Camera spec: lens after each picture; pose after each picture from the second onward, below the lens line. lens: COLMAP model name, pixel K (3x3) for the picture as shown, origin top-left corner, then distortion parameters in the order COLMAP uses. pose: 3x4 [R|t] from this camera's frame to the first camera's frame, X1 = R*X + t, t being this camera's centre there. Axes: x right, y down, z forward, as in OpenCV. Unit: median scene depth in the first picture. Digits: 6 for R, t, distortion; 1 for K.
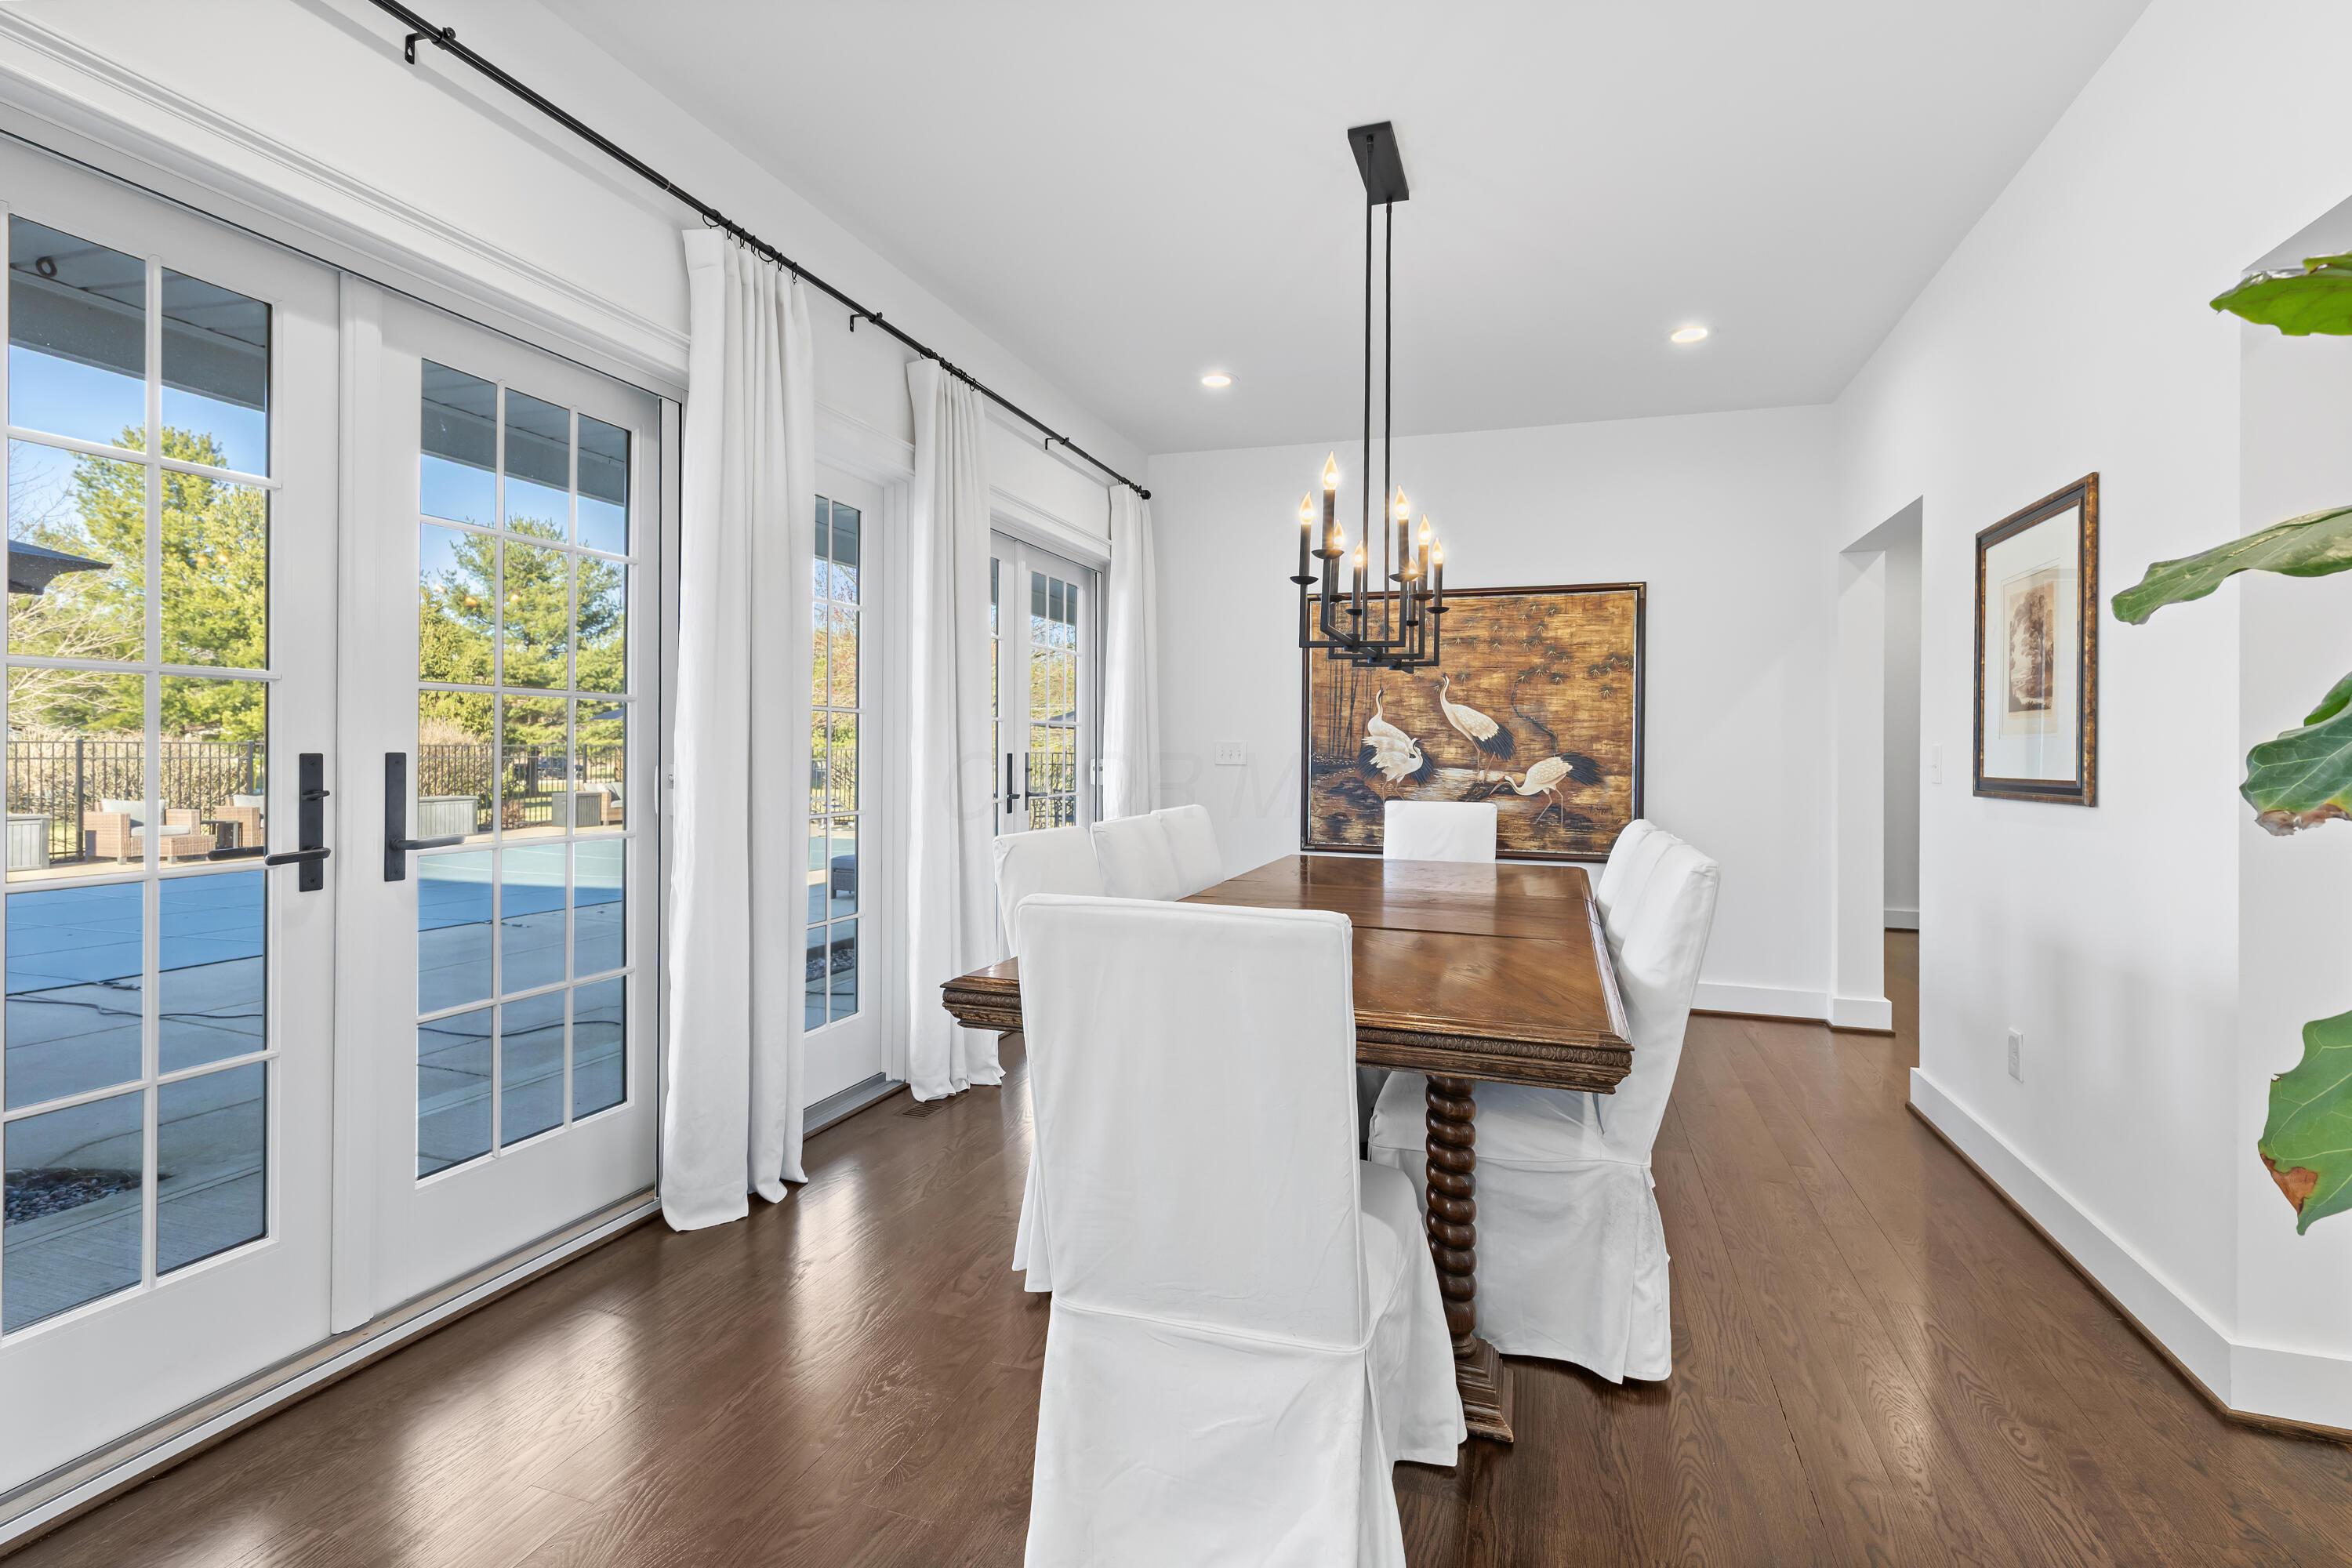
lens RADIAL K [[1063.1, 0, 1179.9], [0, 1063.1, 794.5], [0, 0, 1]] dist [0.001016, 0.000081]
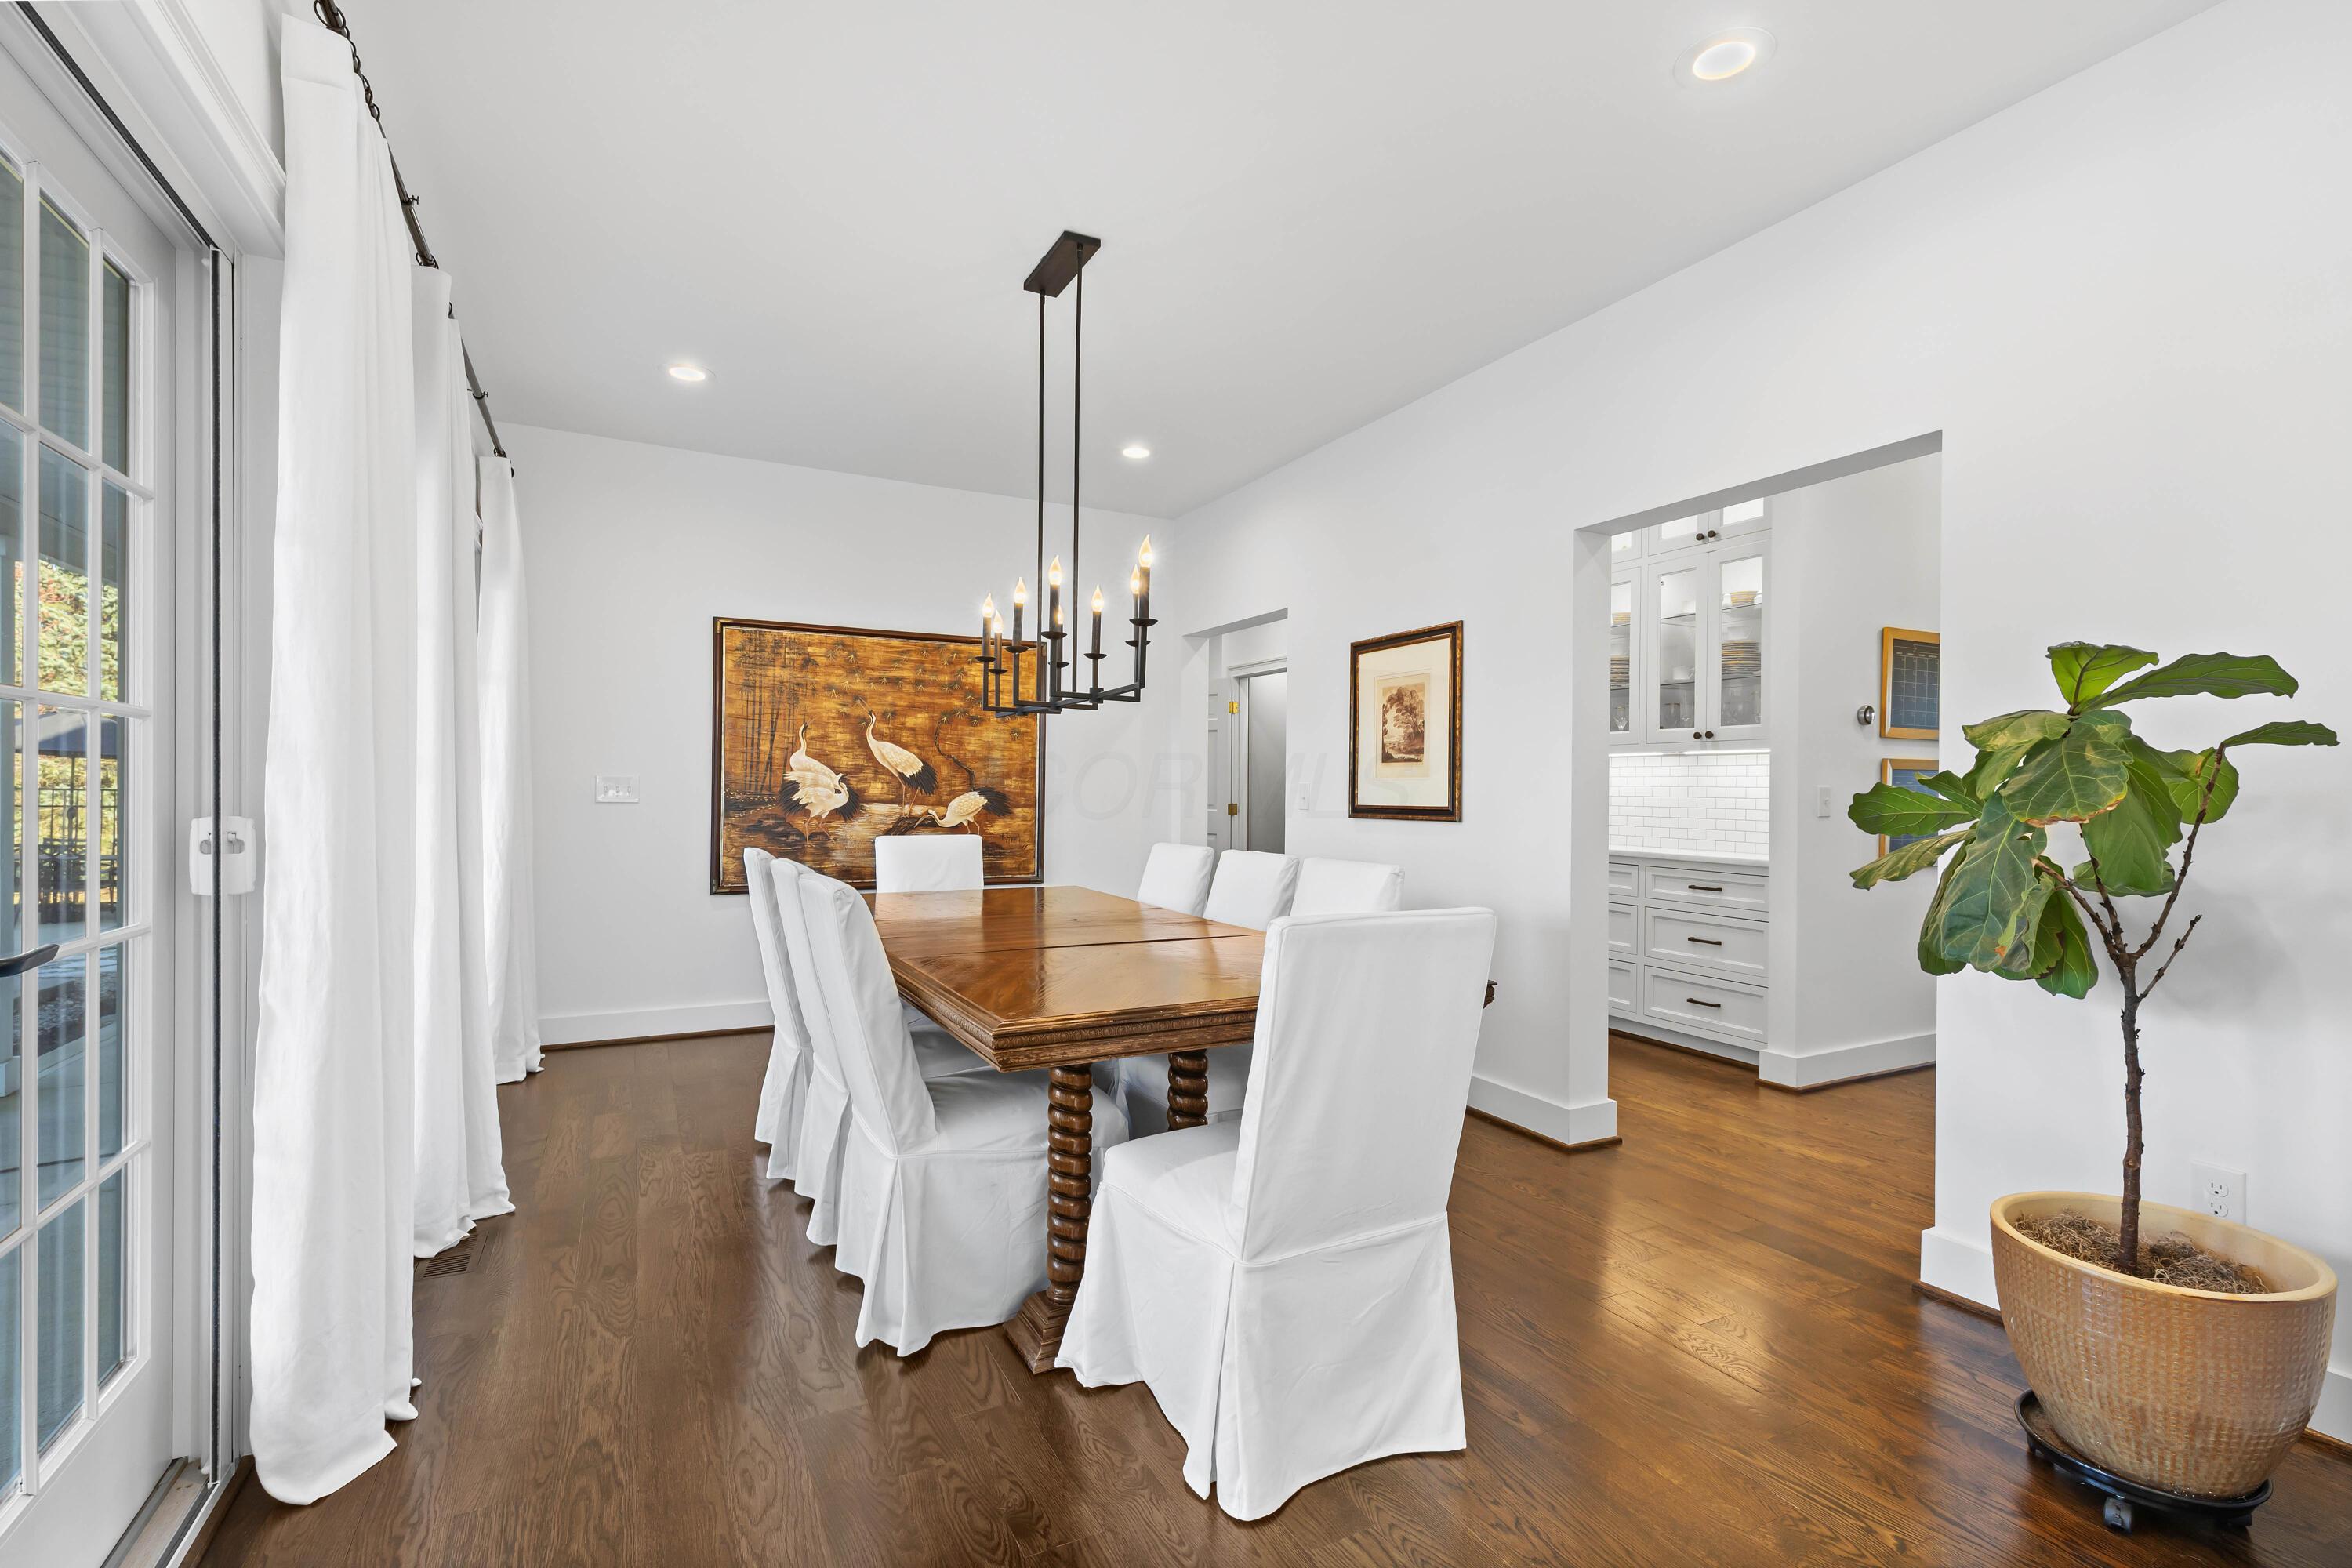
lens RADIAL K [[1075.1, 0, 1167.4], [0, 1075.1, 848.2], [0, 0, 1]] dist [0.000534, -0.000064]
pose [[0.700969, -0.044607, 0.711796, -0.301268], [0.029231, 0.999000, 0.033819, -0.008332], [-0.712593, -0.002900, 0.701572, 0.068566]]
